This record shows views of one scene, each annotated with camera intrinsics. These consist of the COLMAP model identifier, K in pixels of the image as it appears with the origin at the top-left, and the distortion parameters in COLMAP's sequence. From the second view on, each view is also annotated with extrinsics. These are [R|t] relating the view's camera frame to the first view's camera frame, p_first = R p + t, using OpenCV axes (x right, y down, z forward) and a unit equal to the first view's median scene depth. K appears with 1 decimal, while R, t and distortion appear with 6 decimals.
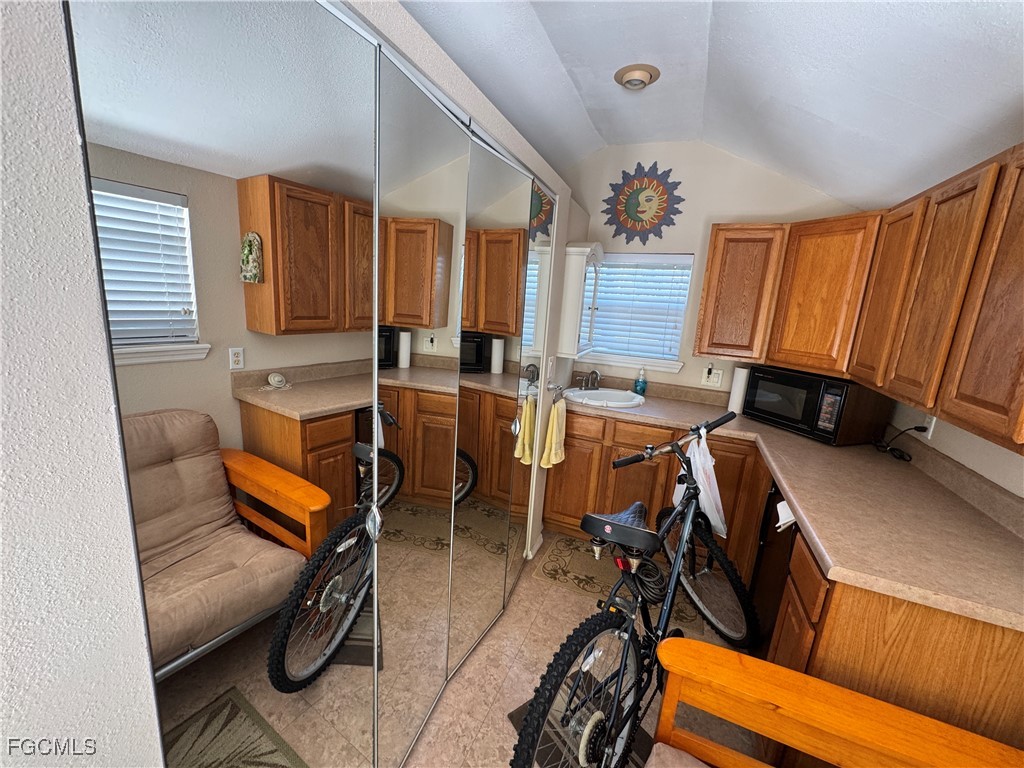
lens RADIAL K [[406.9, 0, 512.4], [0, 406.9, 382.4], [0, 0, 1]] dist [-0.002394, 0.000409]
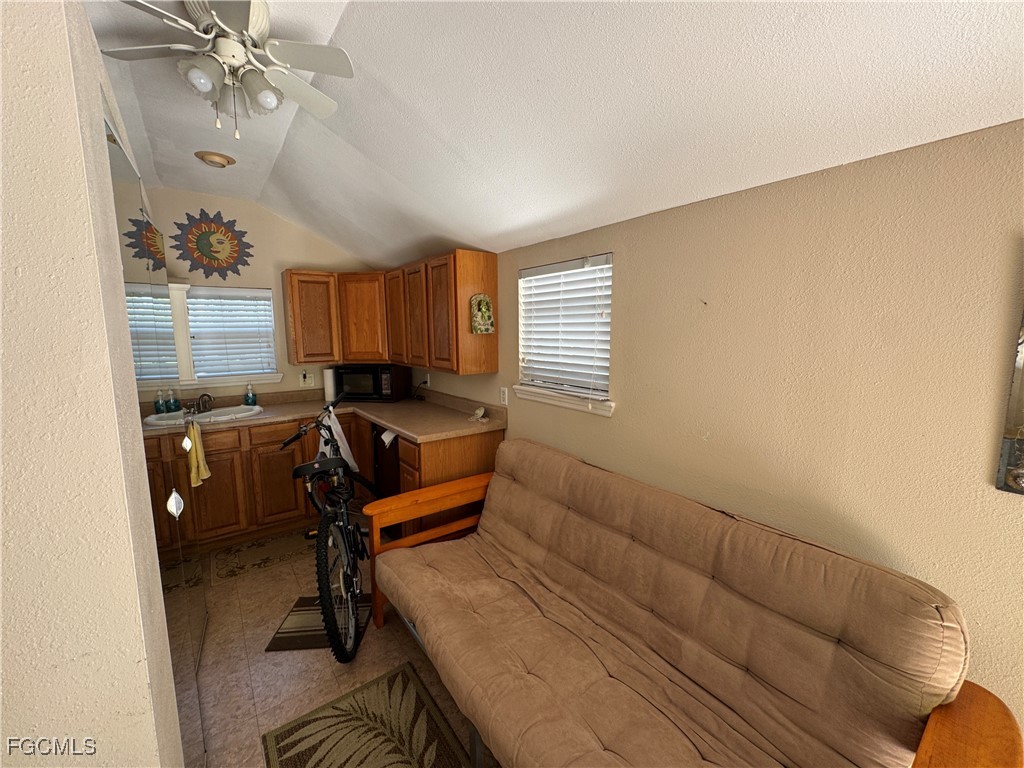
lens RADIAL K [[406.9, 0, 511.6], [0, 406.9, 382.2], [0, 0, 1]] dist [-0.002394, 0.000409]
pose [[0.487260, -0.178457, 0.854828, -0.384329], [0.215872, 0.973130, 0.080105, 0.037439], [-0.846154, 0.145501, 0.512692, -0.297445]]
